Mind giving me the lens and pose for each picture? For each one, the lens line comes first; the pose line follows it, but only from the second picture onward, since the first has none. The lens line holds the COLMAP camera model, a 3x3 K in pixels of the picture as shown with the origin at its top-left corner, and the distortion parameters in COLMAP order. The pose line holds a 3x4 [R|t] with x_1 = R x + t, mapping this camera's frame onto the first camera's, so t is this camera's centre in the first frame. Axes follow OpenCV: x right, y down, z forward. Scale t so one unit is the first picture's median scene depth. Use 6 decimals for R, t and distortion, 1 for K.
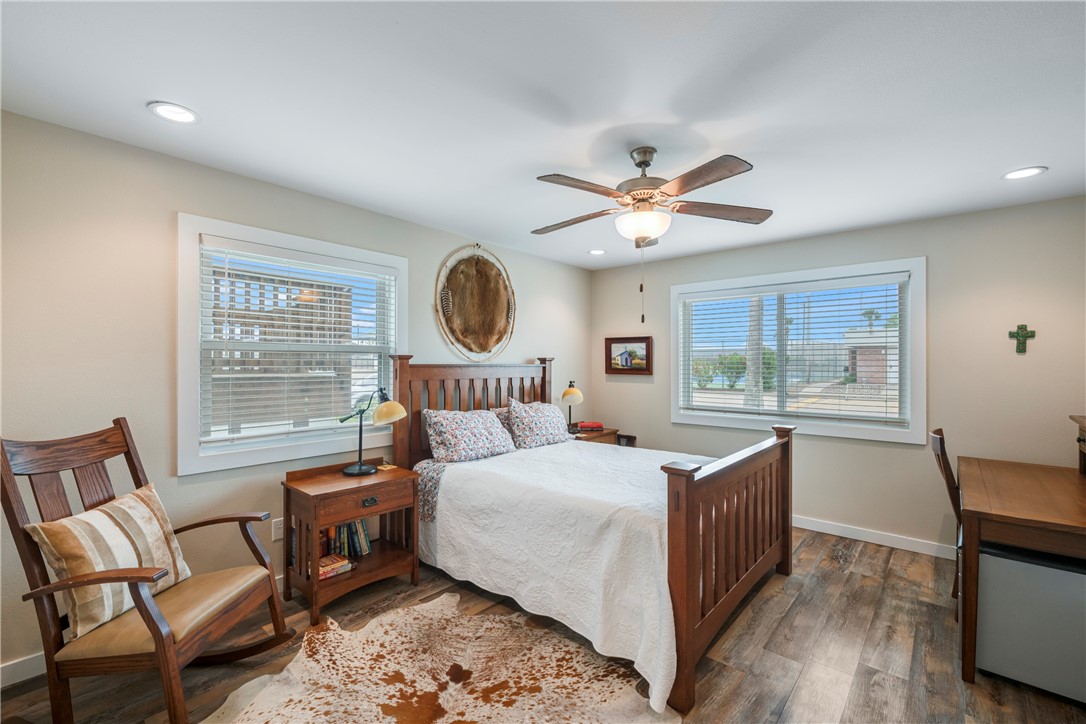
lens RADIAL K [[467.4, 0, 544.9], [0, 467.4, 364.8], [0, 0, 1]] dist [-0.001150, -0.000079]
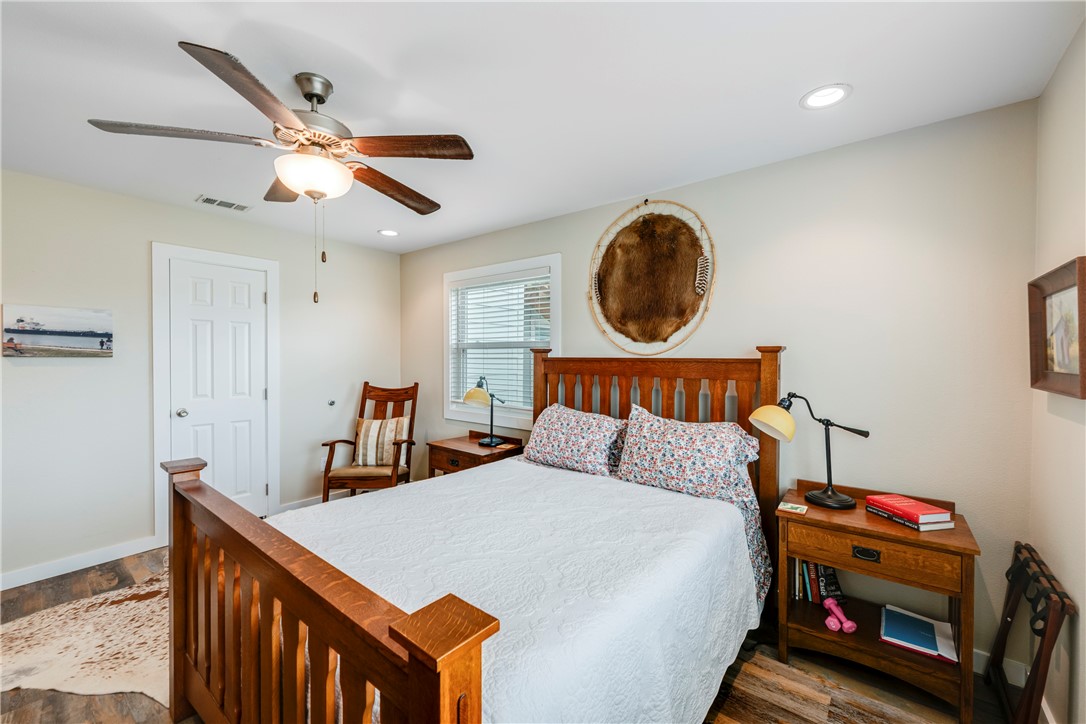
lens RADIAL K [[436.5, 0, 546.8], [0, 436.5, 364.3], [0, 0, 1]] dist [-0.010113, 0.000618]
pose [[0.019860, 0.012595, -0.999723, 0.585931], [-0.006101, 0.999904, 0.012476, 0.001931], [0.999784, 0.005851, 0.019935, 0.850329]]
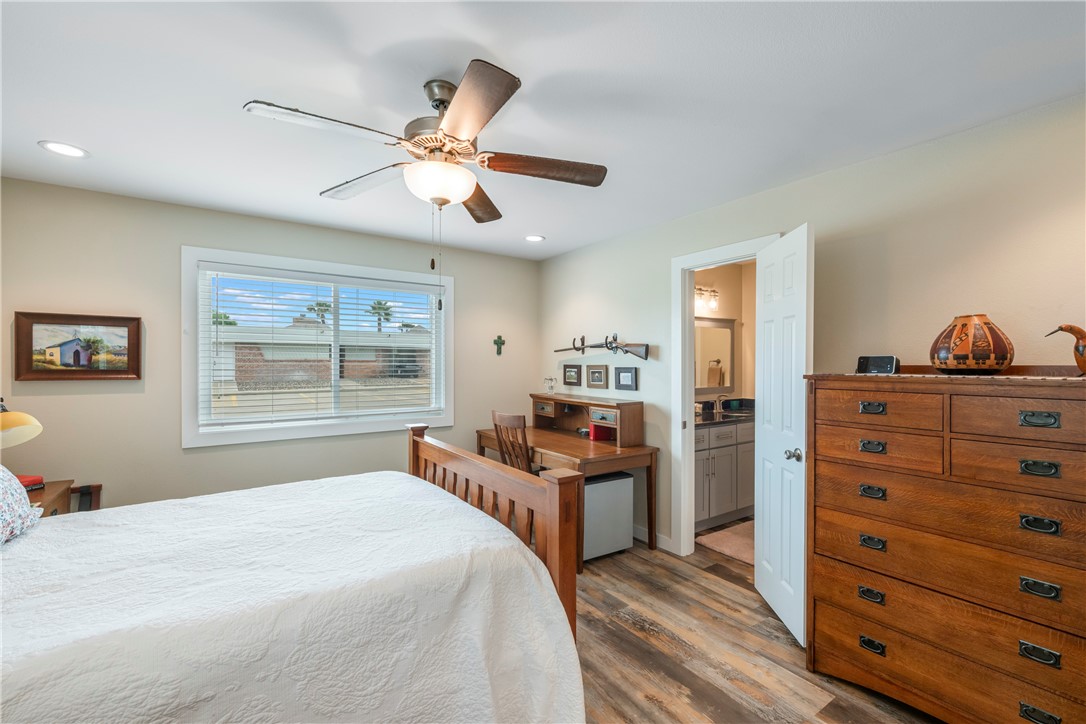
lens RADIAL K [[467.4, 0, 539.5], [0, 467.4, 366.5], [0, 0, 1]] dist [-0.001150, -0.000079]
pose [[0.239865, -0.011871, 0.970734, -0.314312], [-0.001289, 0.999920, 0.012547, -0.004860], [-0.970805, -0.004261, 0.239831, 0.413170]]
